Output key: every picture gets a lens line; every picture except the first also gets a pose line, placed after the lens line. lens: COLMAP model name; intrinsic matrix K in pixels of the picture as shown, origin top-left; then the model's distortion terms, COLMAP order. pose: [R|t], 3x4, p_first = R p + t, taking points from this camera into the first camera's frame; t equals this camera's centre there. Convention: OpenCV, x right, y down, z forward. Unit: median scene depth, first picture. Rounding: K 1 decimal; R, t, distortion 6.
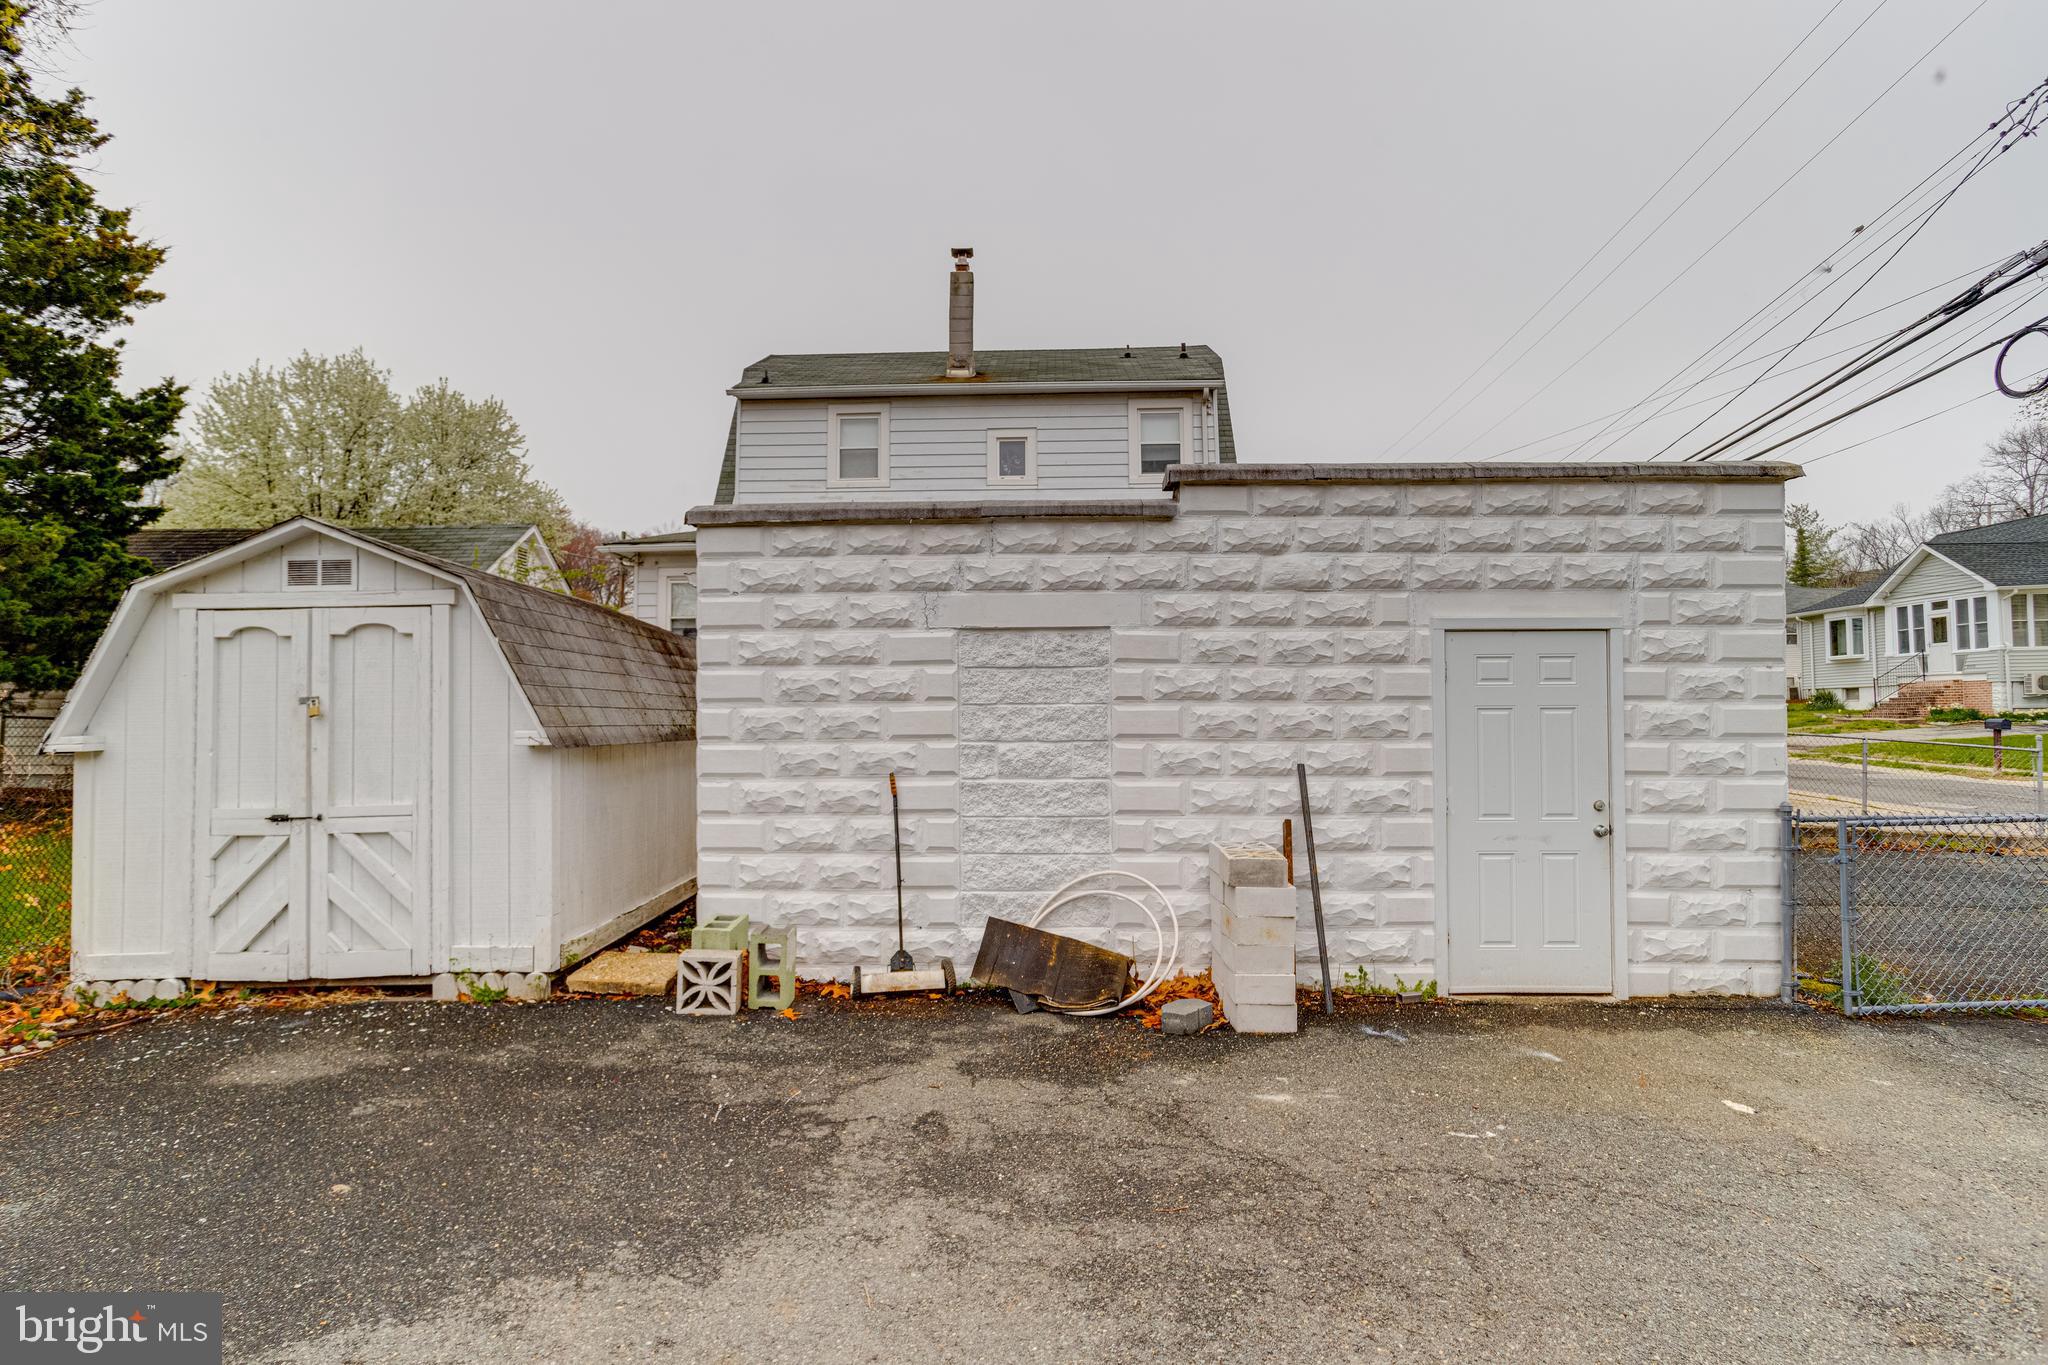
lens RADIAL K [[1004.0, 0, 1009.5], [0, 1004.0, 680.1], [0, 0, 1]] dist [-0.027590, 0.022437]
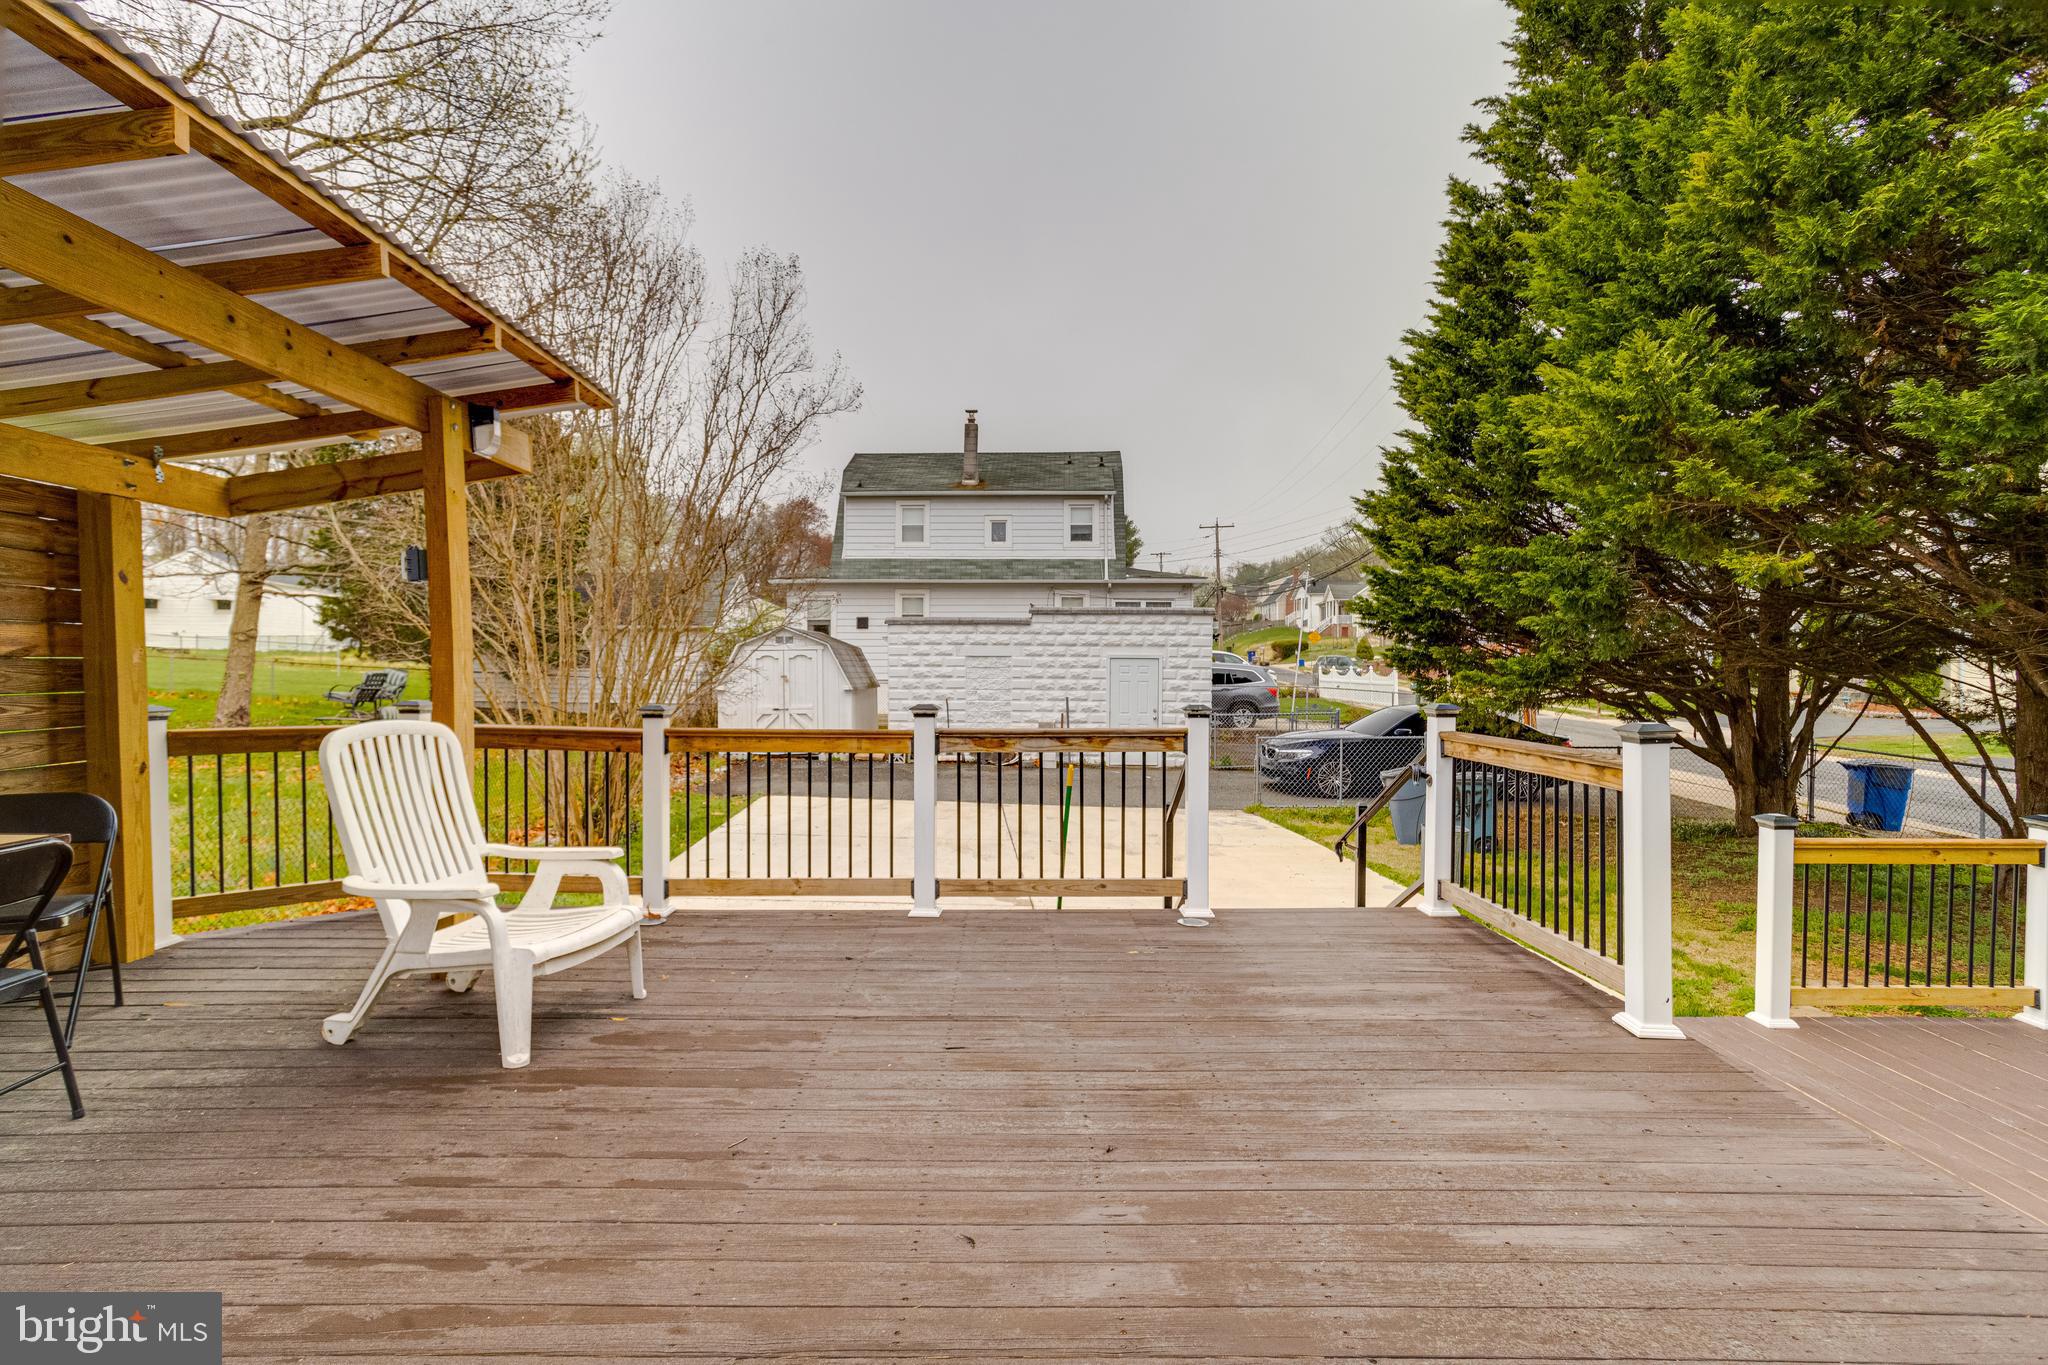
lens RADIAL K [[1004.0, 0, 1009.5], [0, 1004.0, 680.1], [0, 0, 1]] dist [-0.027590, 0.022437]
pose [[0.999894, 0.009443, -0.011082, 0.131004], [-0.008856, 0.998616, 0.051840, -0.146499], [0.011557, -0.051737, 0.998594, -2.357298]]
